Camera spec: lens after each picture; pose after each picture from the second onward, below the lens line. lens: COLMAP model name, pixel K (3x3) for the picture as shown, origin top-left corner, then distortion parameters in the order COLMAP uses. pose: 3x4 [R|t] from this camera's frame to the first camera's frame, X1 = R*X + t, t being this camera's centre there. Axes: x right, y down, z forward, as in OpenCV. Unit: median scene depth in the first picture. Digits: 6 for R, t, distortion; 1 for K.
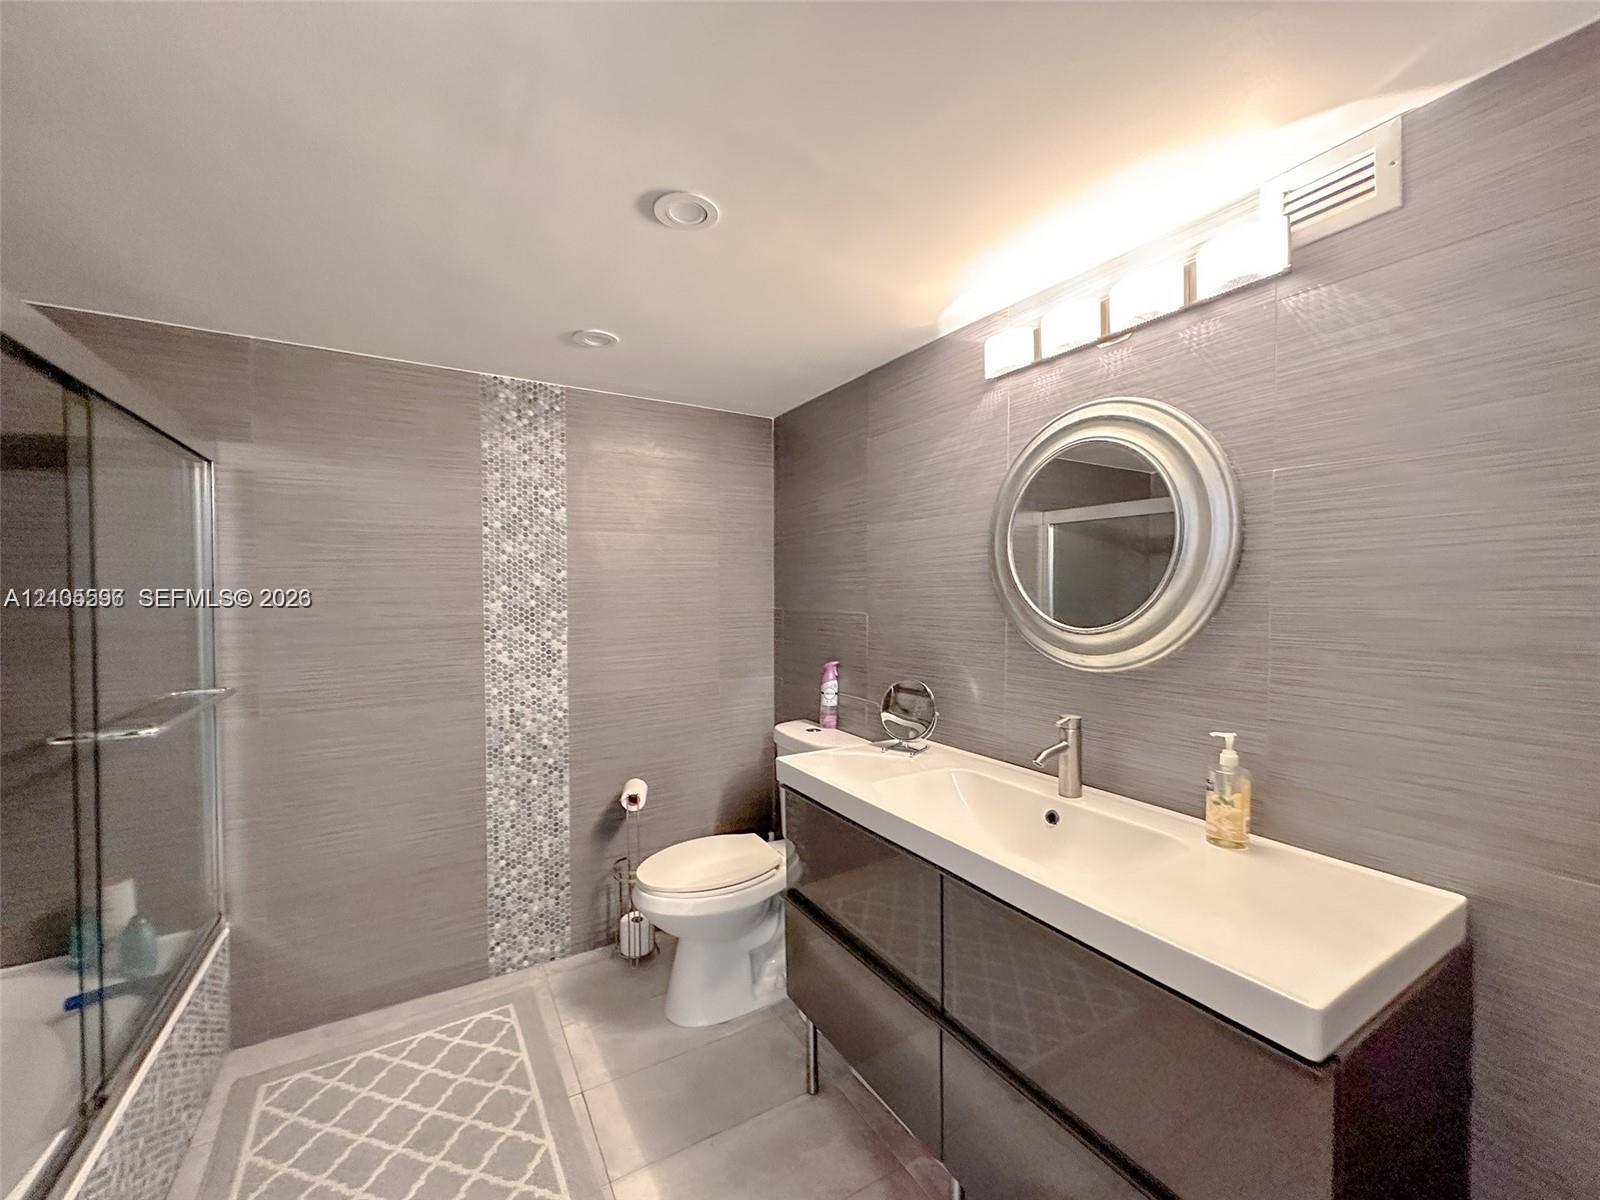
lens RADIAL K [[640.0, 0, 800.3], [0, 640.0, 597.4], [0, 0, 1]] dist [0.001463, 0.000655]
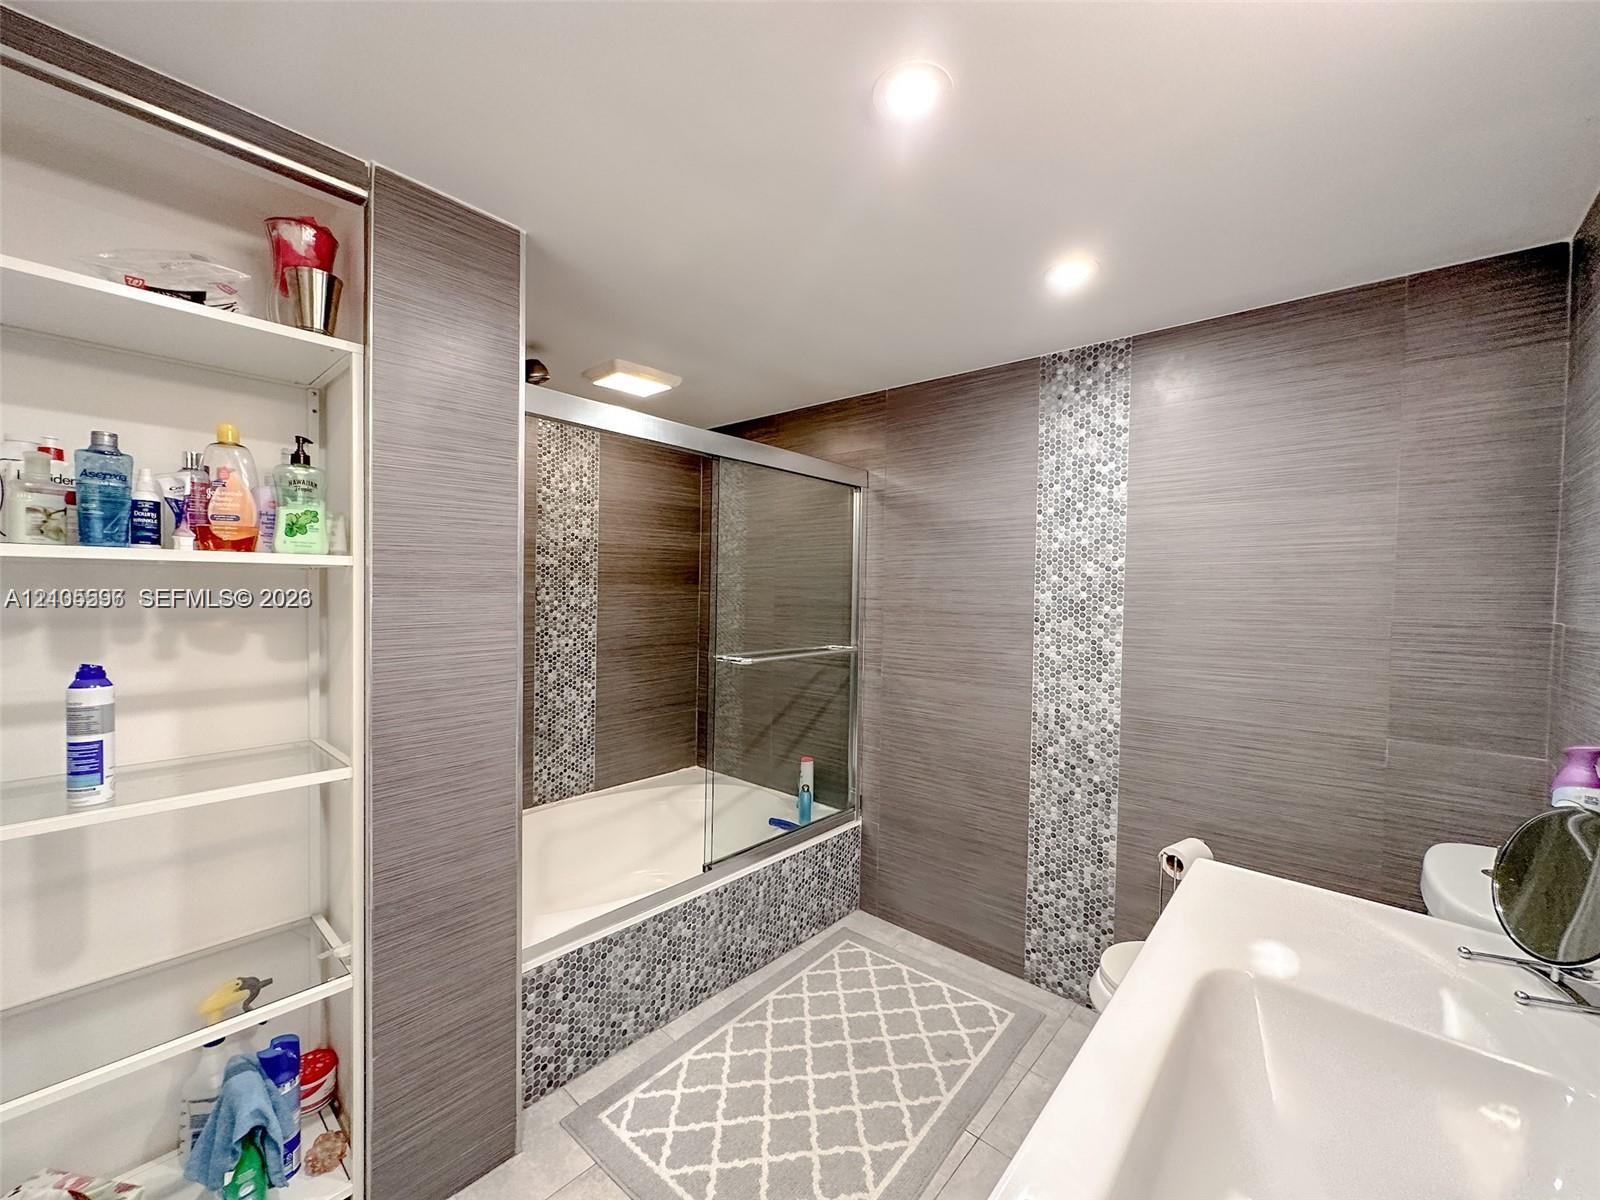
lens RADIAL K [[640.0, 0, 799.7], [0, 640.0, 599.3], [0, 0, 1]] dist [0.001463, 0.000655]
pose [[0.308538, 0.028144, -0.950795, 0.309890], [-0.034159, 0.999245, 0.018494, 0.011308], [0.950598, 0.026772, 0.309267, 0.354195]]
